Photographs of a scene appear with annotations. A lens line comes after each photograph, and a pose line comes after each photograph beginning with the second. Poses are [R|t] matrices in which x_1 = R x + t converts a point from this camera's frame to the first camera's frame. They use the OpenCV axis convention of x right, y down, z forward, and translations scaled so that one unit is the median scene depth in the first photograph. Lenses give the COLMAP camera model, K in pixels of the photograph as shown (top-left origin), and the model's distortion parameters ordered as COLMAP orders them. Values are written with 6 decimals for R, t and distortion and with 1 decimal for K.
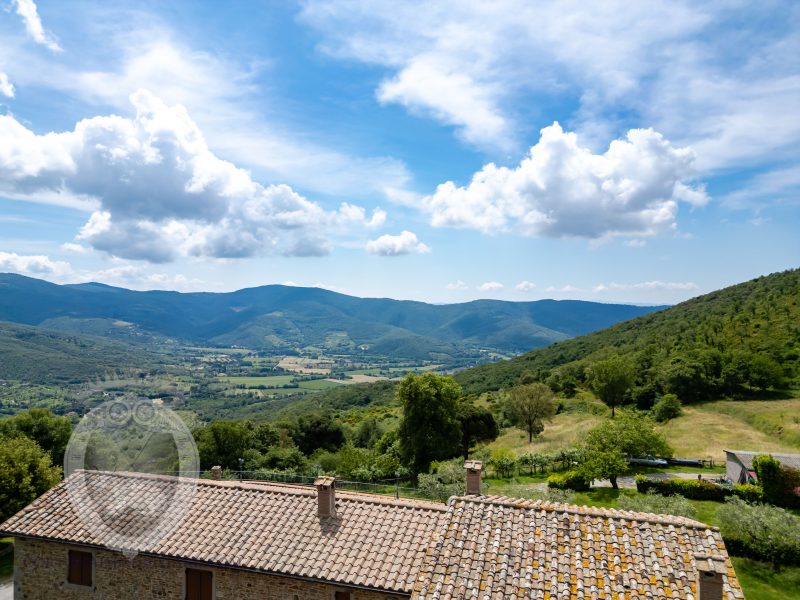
lens RADIAL K [[563.2, 0, 403.6], [0, 563.2, 298.7], [0, 0, 1]] dist [0.084089, -0.087051]
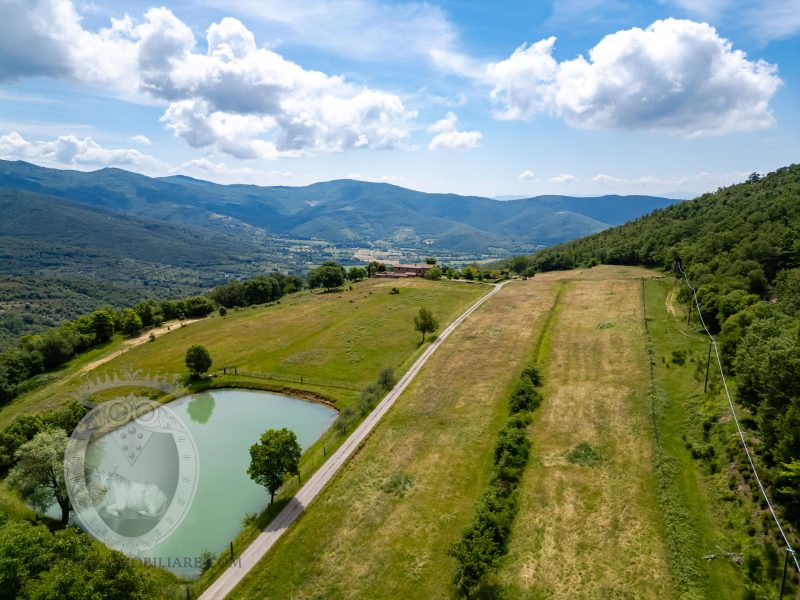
lens RADIAL K [[563.2, 0, 402.3], [0, 563.2, 303.9], [0, 0, 1]] dist [0.084089, -0.087051]
pose [[0.992881, 0.027832, -0.115811, 0.010016], [-0.004503, 0.980391, 0.197012, -0.012363], [0.119023, -0.195088, 0.973537, -0.109209]]
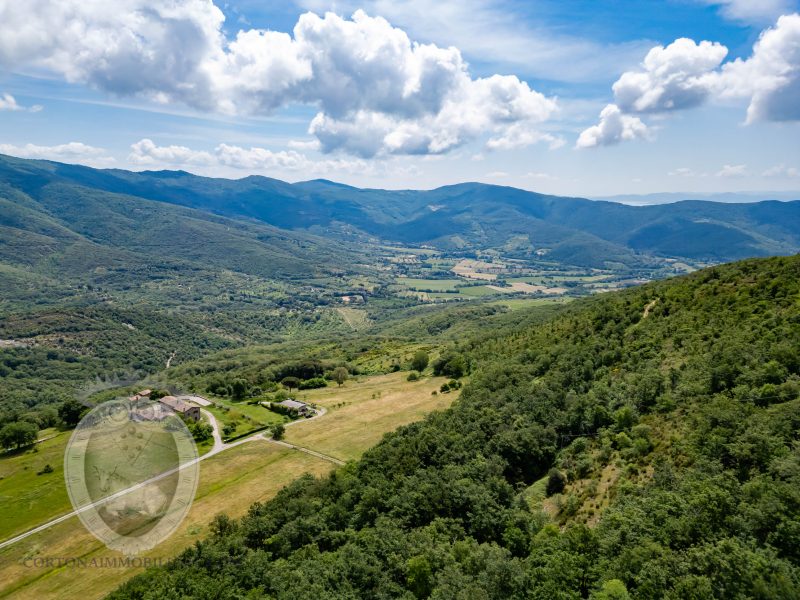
lens RADIAL K [[563.2, 0, 402.2], [0, 563.2, 304.3], [0, 0, 1]] dist [0.084089, -0.087051]
pose [[0.933192, 0.072936, -0.351898, 0.075144], [0.000282, 0.979040, 0.203668, -0.036994], [0.359377, -0.190160, 0.913612, -0.070826]]
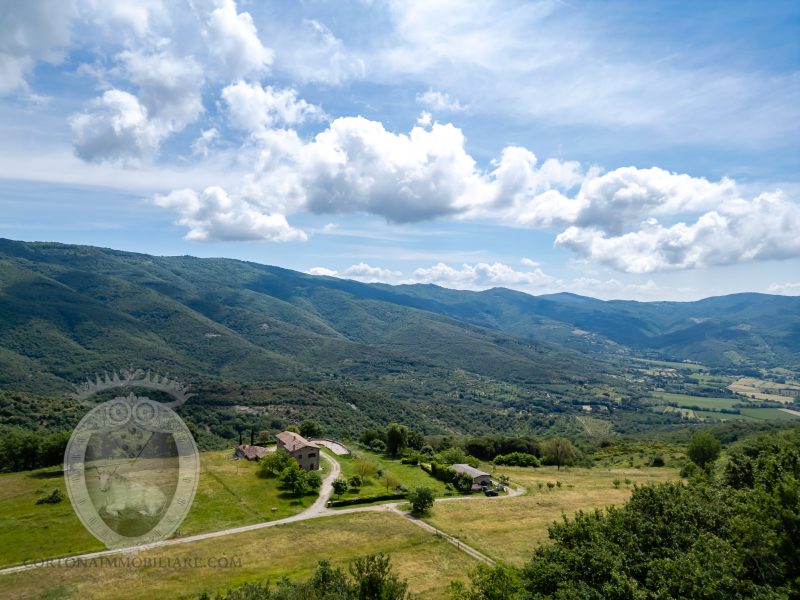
lens RADIAL K [[563.2, 0, 401.9], [0, 563.2, 300.6], [0, 0, 1]] dist [0.084089, -0.087051]
pose [[0.705158, -0.002054, -0.709047, 0.058047], [-0.002474, 0.999983, -0.005357, -0.013755], [0.709046, 0.005532, 0.705141, -0.031294]]
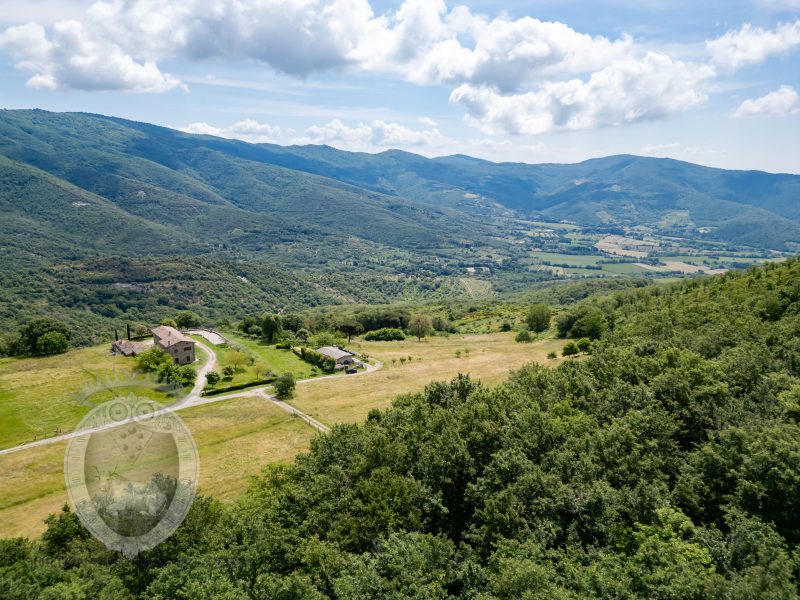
lens RADIAL K [[563.2, 0, 401.7], [0, 563.2, 305.0], [0, 0, 1]] dist [0.084089, -0.087051]
pose [[0.821114, 0.137226, -0.554022, 0.065279], [-0.000734, 0.970921, 0.239400, -0.018732], [0.570763, -0.196168, 0.797338, -0.032974]]
